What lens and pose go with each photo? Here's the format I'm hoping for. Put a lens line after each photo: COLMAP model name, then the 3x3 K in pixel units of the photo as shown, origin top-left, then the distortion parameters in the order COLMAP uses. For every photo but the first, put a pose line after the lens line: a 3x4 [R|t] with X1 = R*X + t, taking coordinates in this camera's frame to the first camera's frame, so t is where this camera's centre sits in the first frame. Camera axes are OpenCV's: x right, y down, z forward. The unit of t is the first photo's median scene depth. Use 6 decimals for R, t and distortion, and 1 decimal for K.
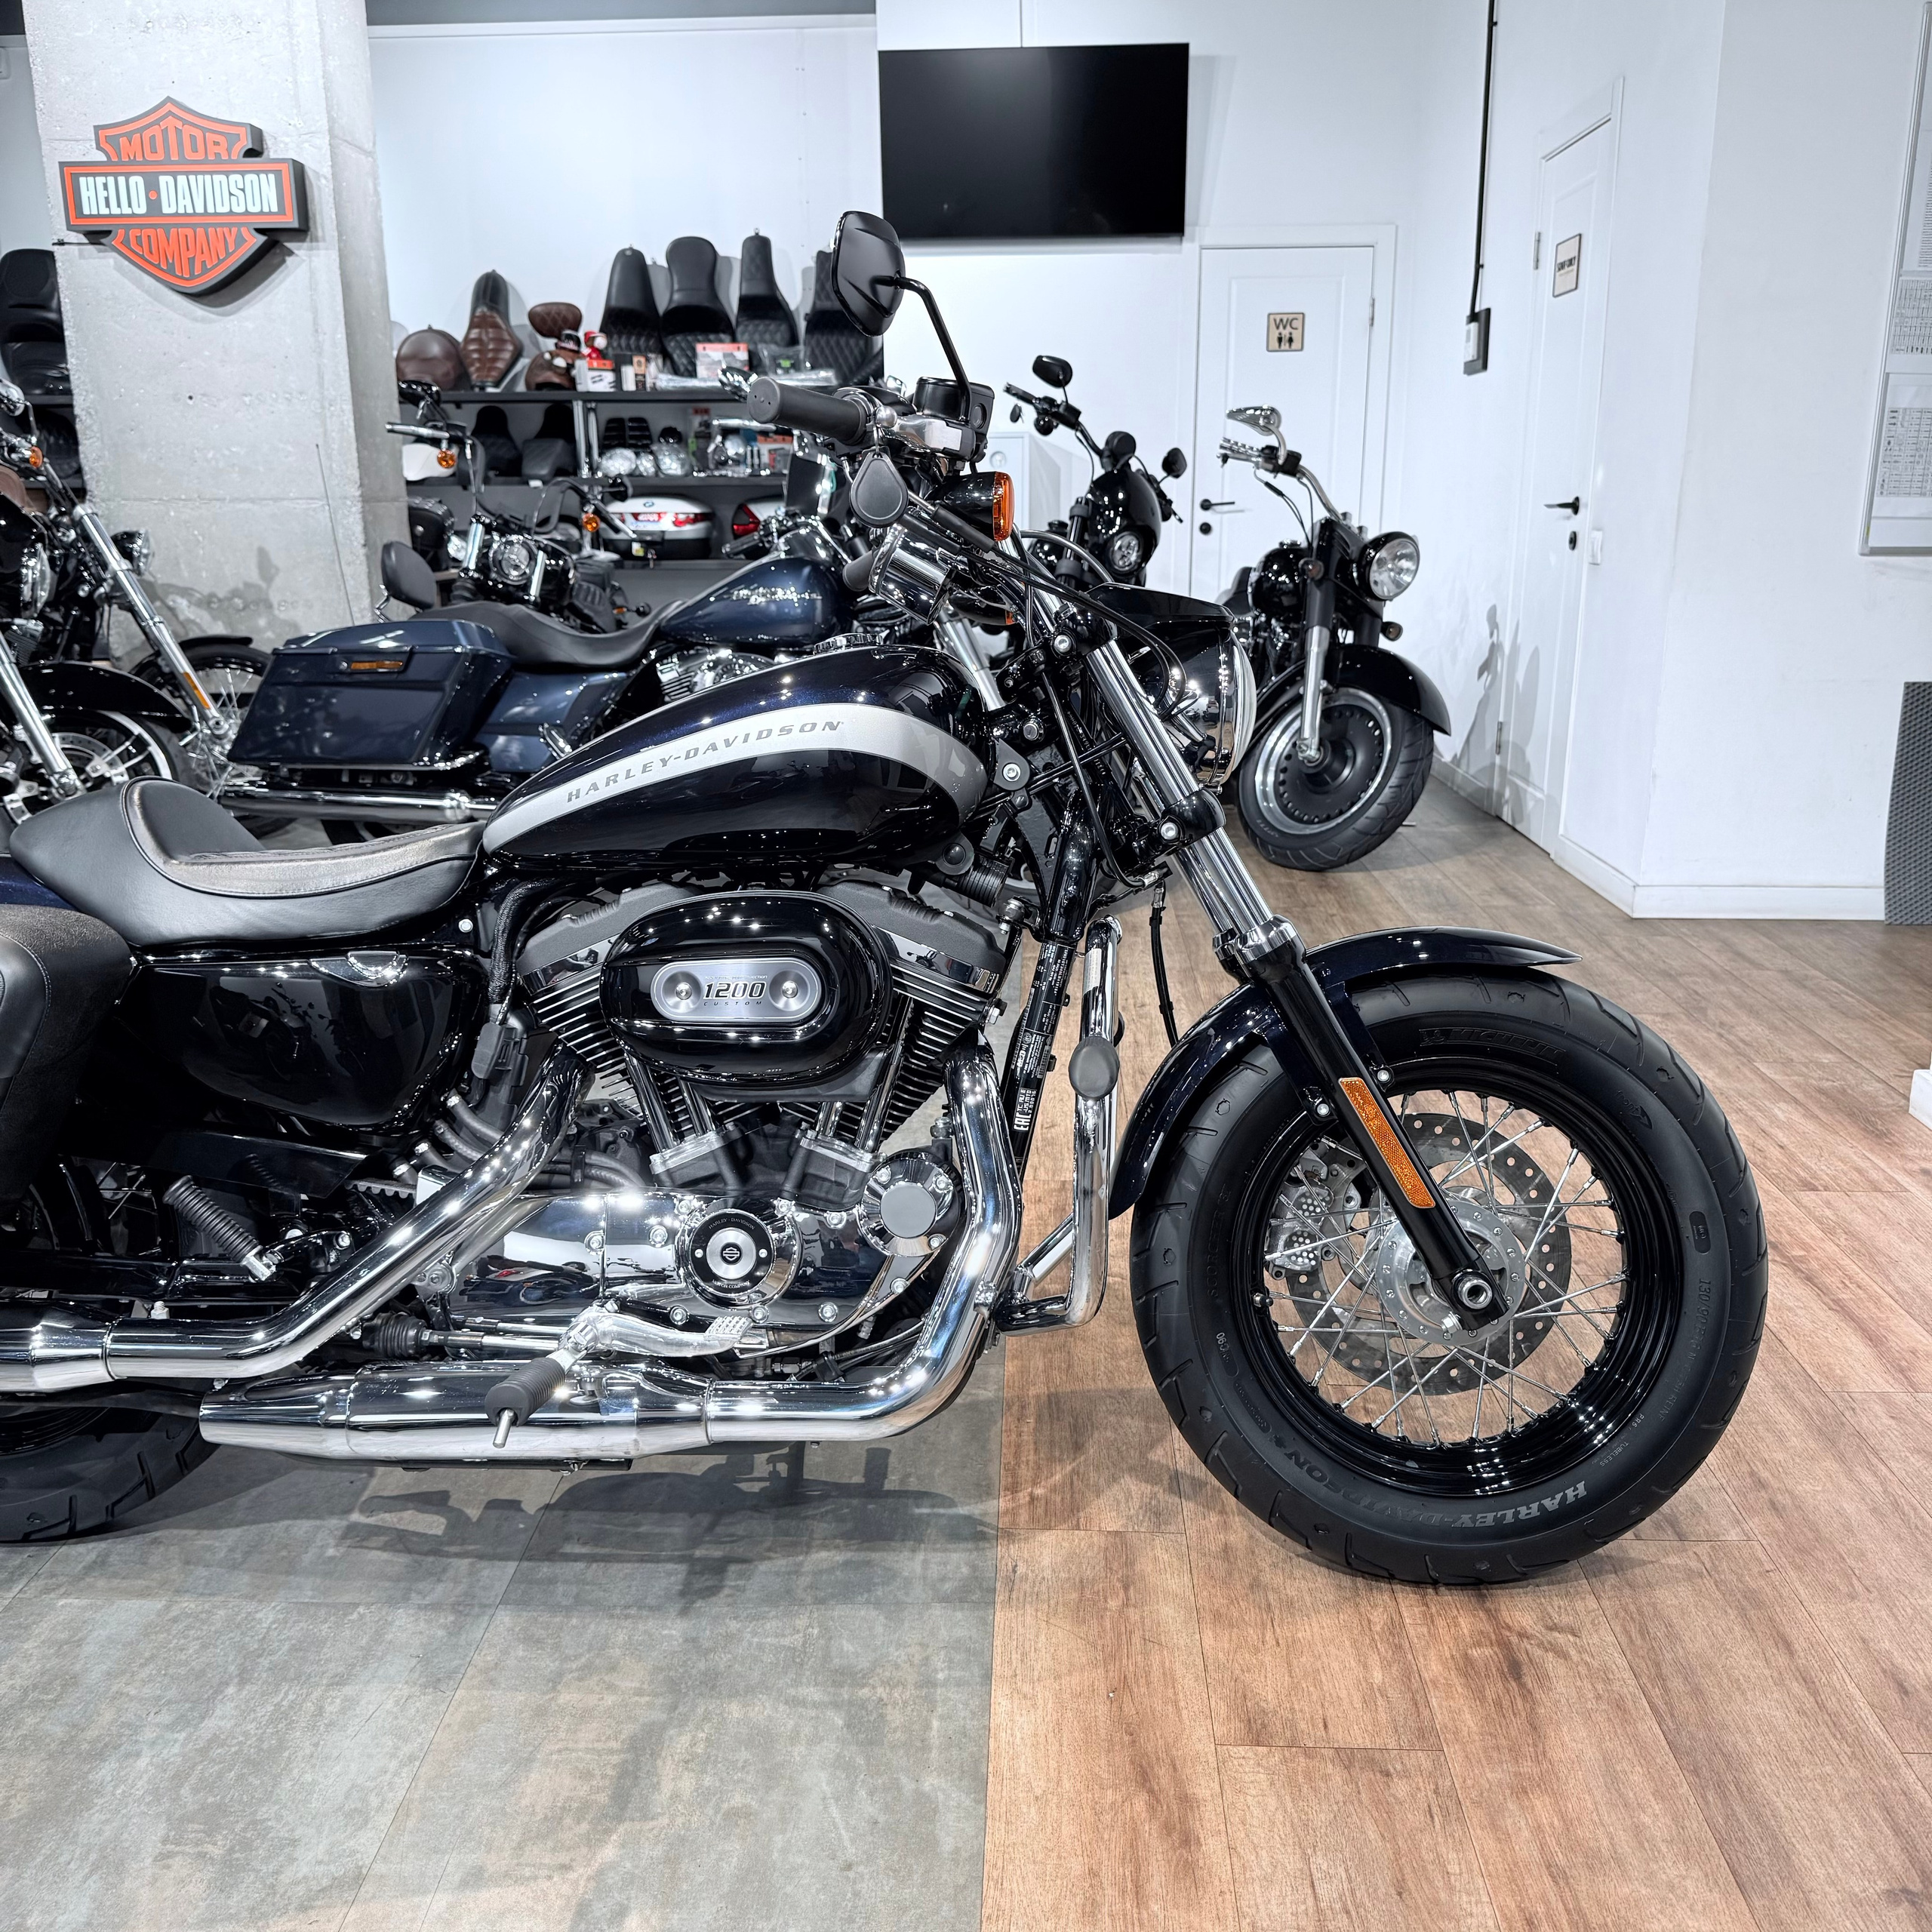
lens RADIAL K [[1790.8, 0, 967.1], [0, 1790.8, 967.9], [0, 0, 1]] dist [0.148305, -0.293514]
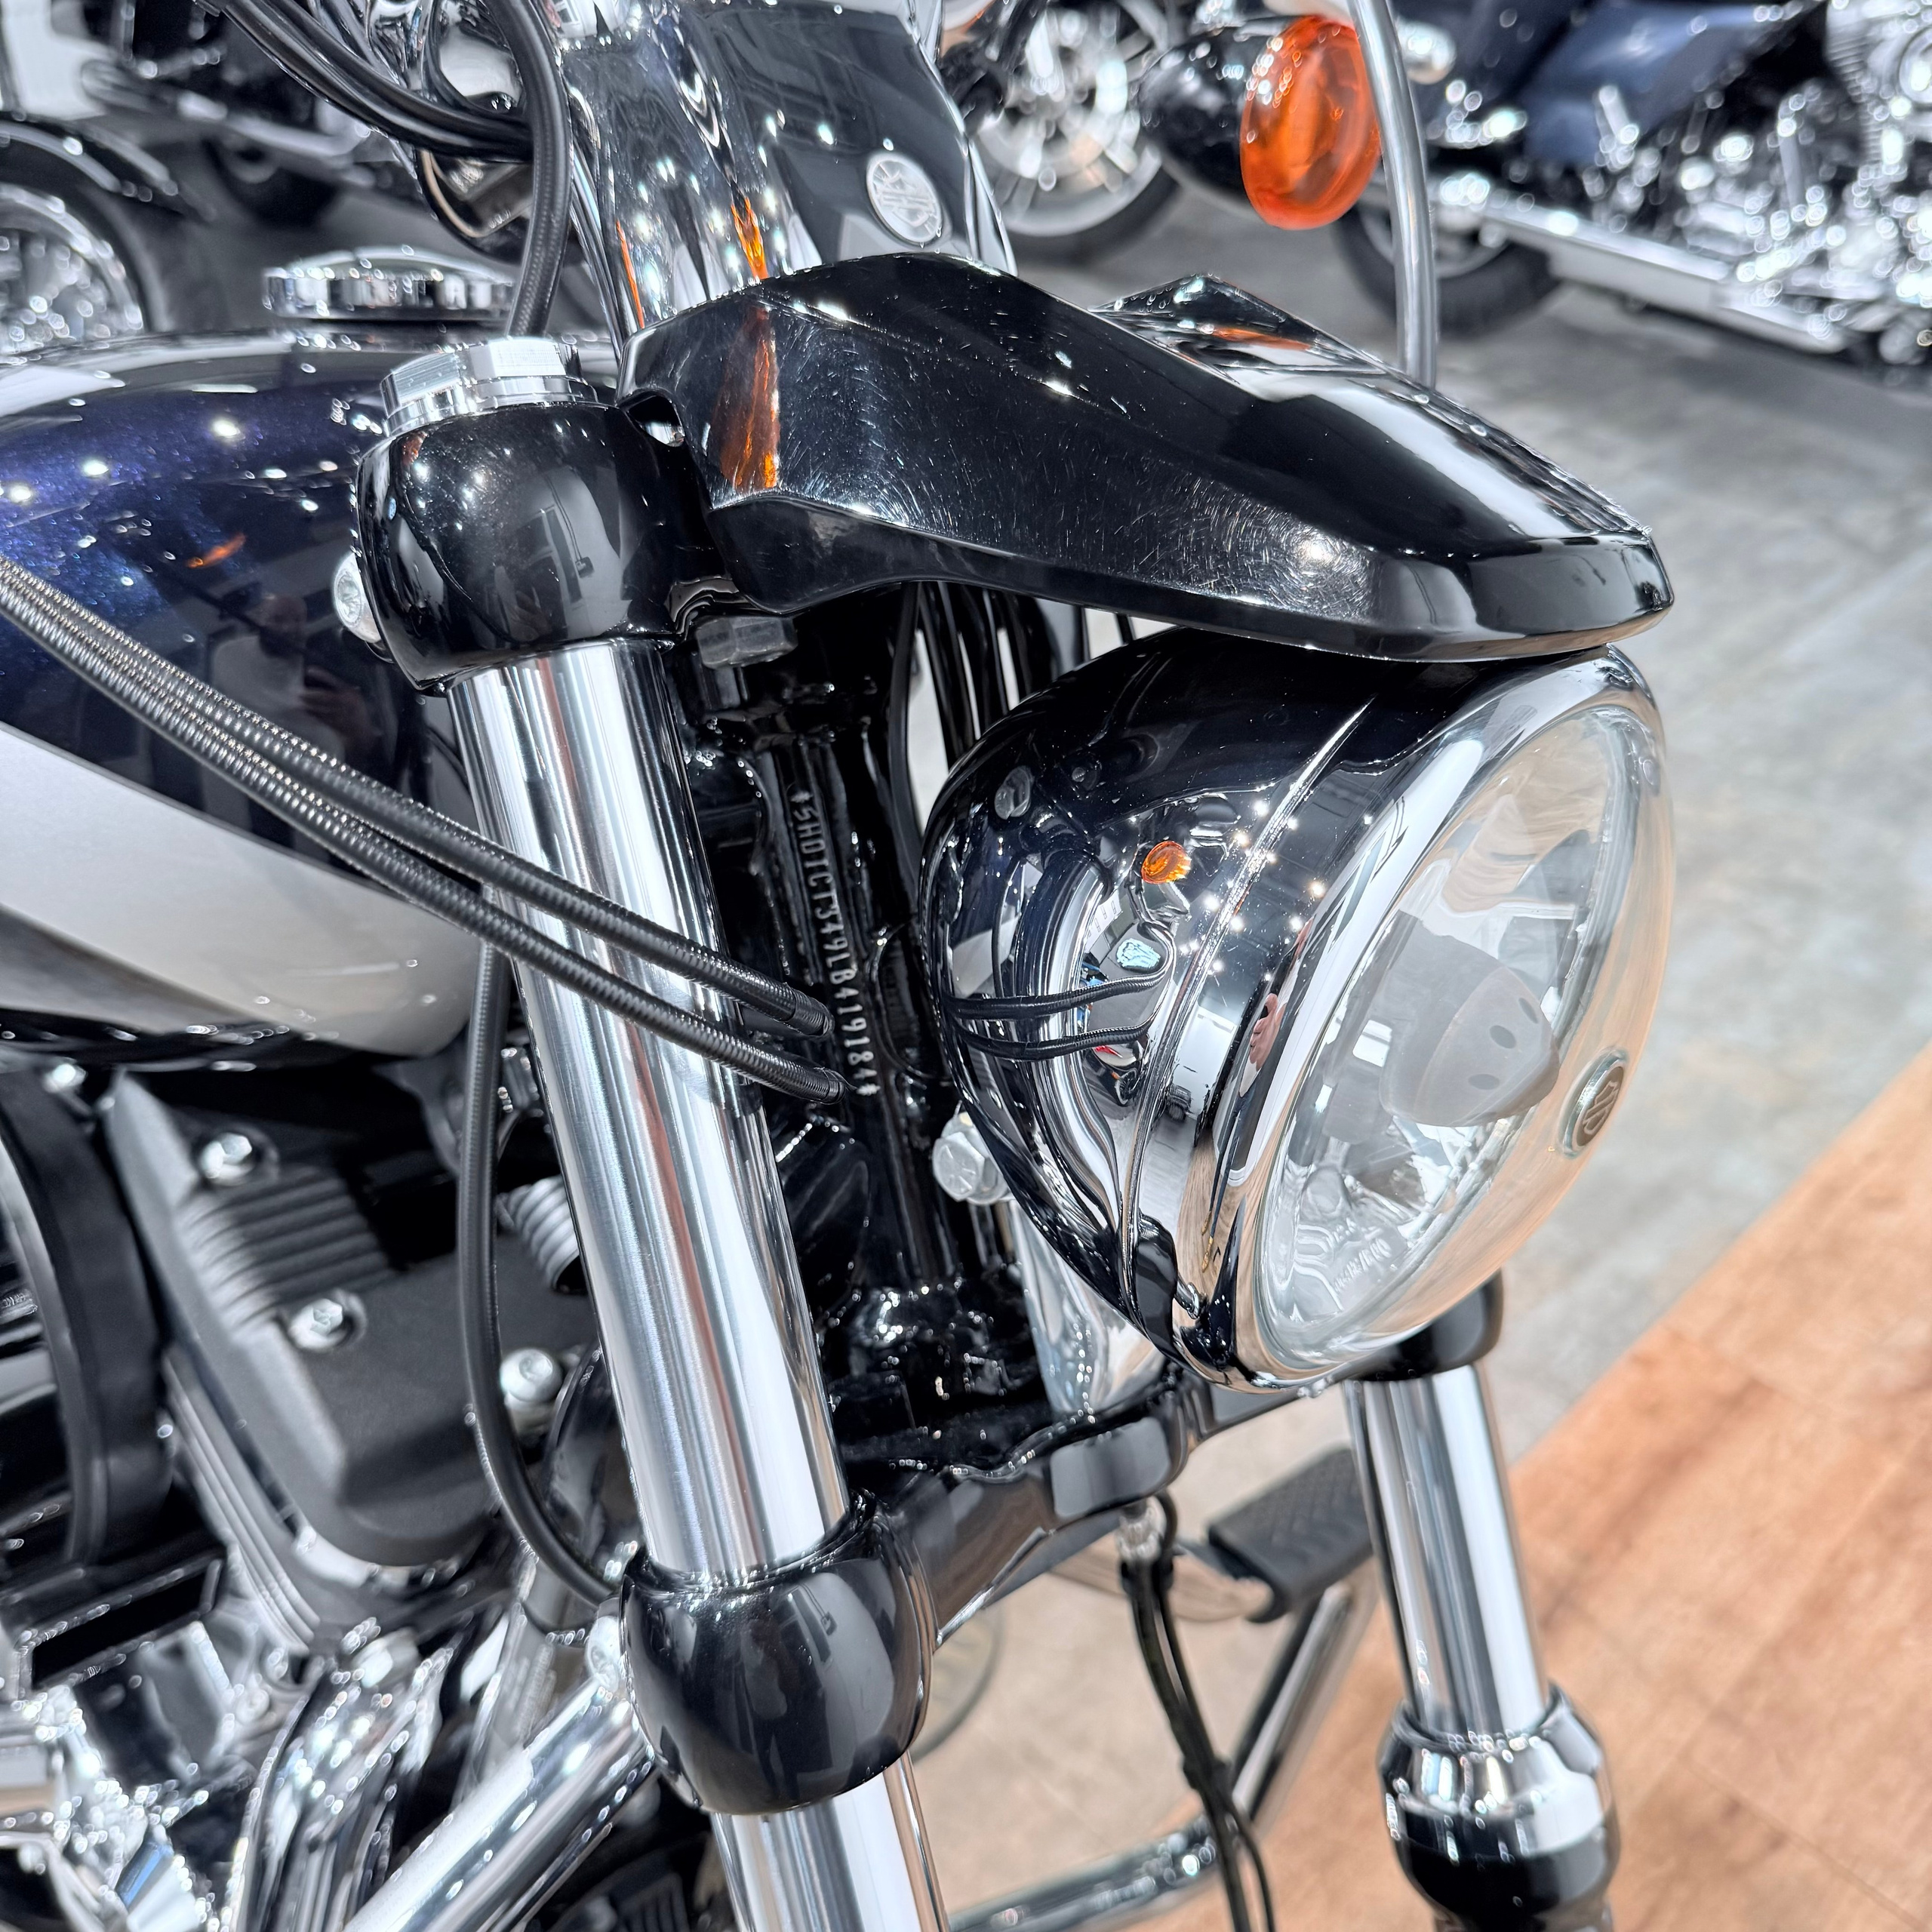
lens RADIAL K [[1877.1, 0, 955.5], [0, 1877.1, 941.9], [0, 0, 1]] dist [-0.020319, -0.003195]
pose [[0.721471, 0.391976, -0.570820, 0.086319], [-0.172629, 0.900142, 0.399929, -0.090699], [0.670581, -0.189997, 0.717092, 0.339091]]
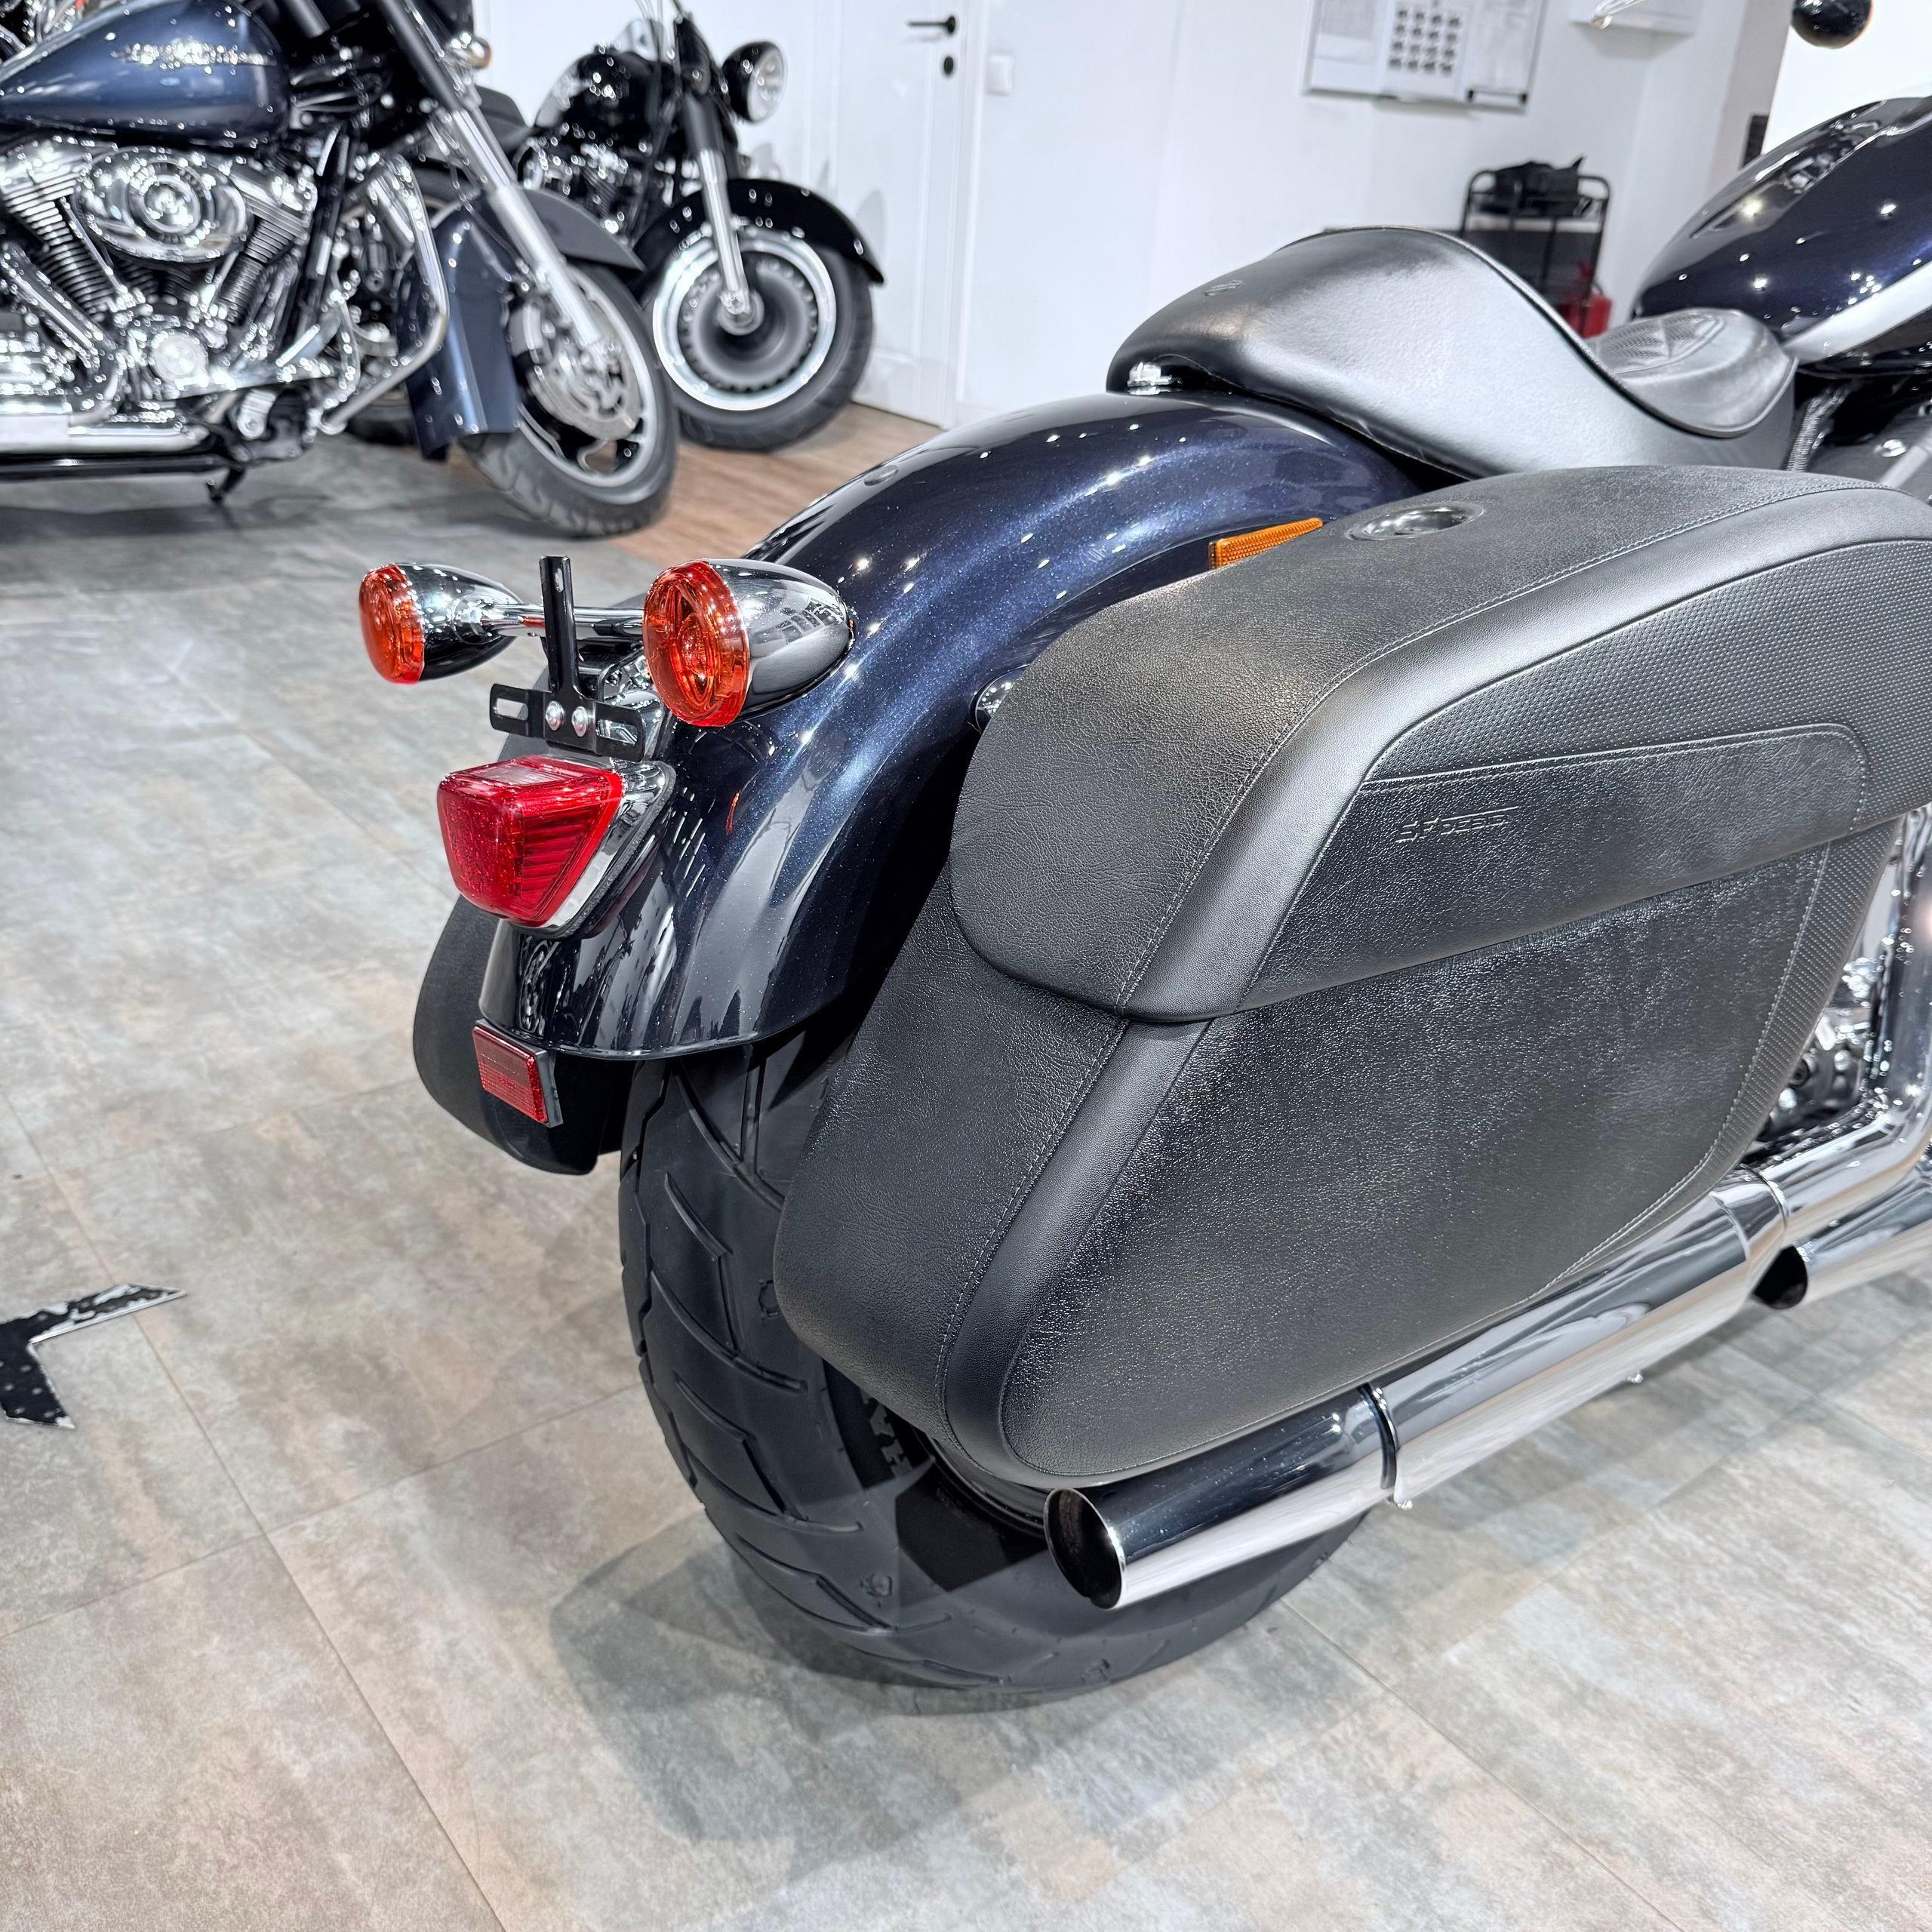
lens RADIAL K [[1827.2, 0, 966.8], [0, 1827.2, 972.8], [0, 0, 1]] dist [0.038082, -0.080504]
pose [[0.758762, -0.228309, 0.610045, -0.382554], [0.098151, 0.965941, 0.239425, -0.014710], [-0.643930, -0.121790, 0.755328, 0.271628]]
